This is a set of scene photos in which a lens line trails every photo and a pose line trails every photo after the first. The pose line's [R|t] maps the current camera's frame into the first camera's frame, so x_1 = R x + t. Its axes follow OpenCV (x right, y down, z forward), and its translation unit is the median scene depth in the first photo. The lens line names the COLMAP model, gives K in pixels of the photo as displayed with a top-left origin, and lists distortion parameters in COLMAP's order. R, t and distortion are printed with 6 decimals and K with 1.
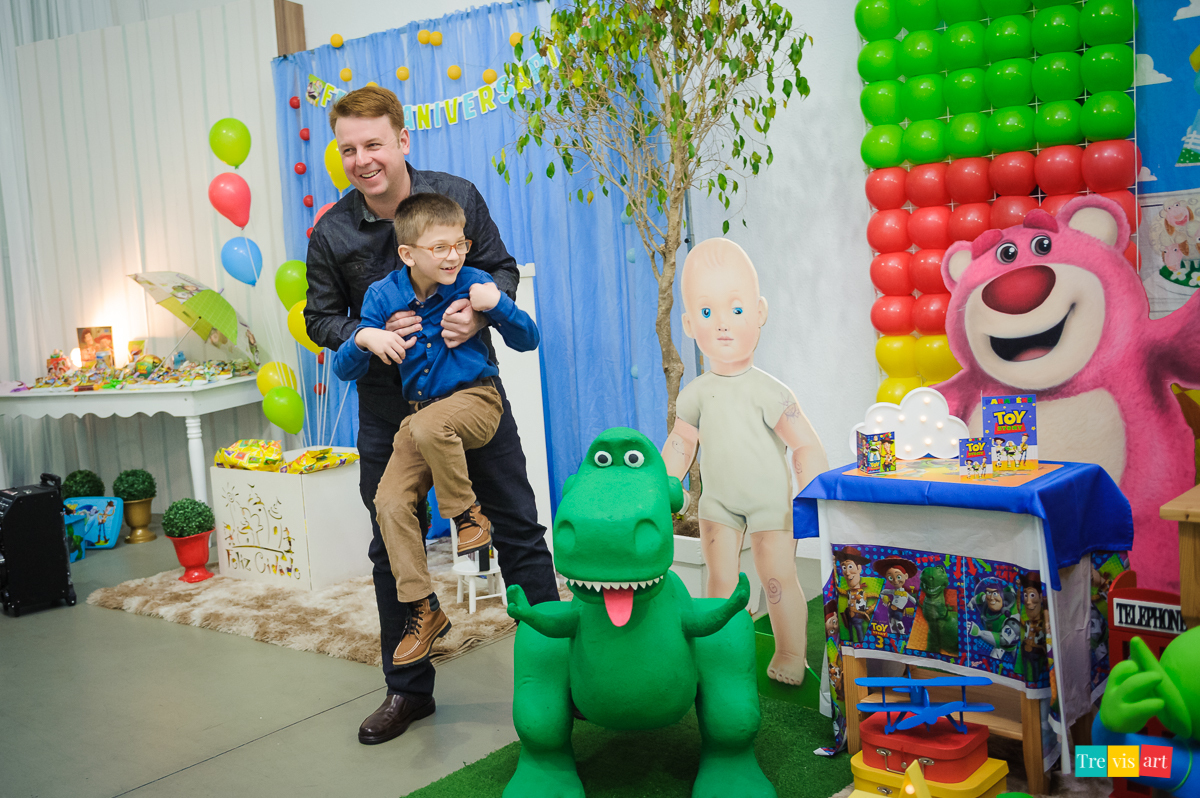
lens RADIAL K [[1308.5, 0, 462.7], [0, 1308.5, 397.4], [0, 0, 1]] dist [0.007141, -0.006353]
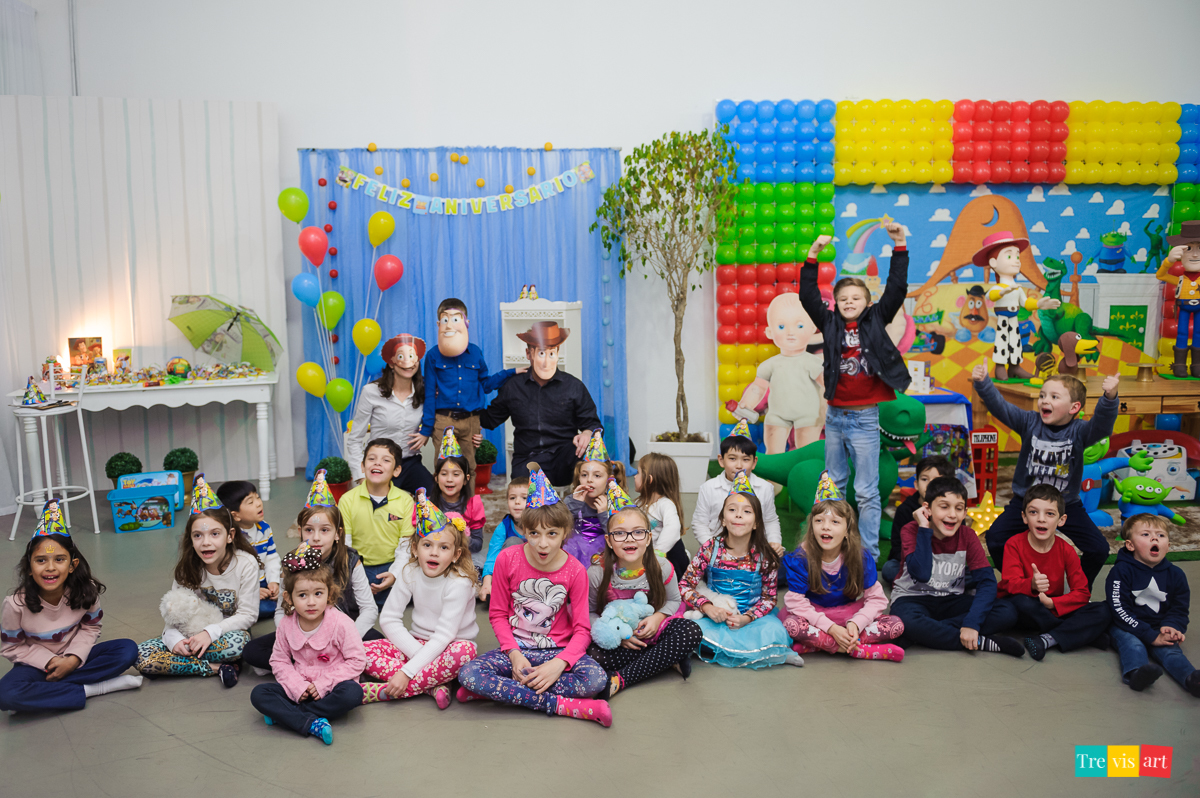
lens RADIAL K [[848.0, 0, 595.3], [0, 848.0, 390.2], [0, 0, 1]] dist [-0.057557, -0.002159]
pose [[0.703627, -0.020021, 0.710287, -0.581050], [0.036168, 0.999316, -0.007661, 0.021258], [-0.709648, 0.031080, 0.703871, 0.143397]]
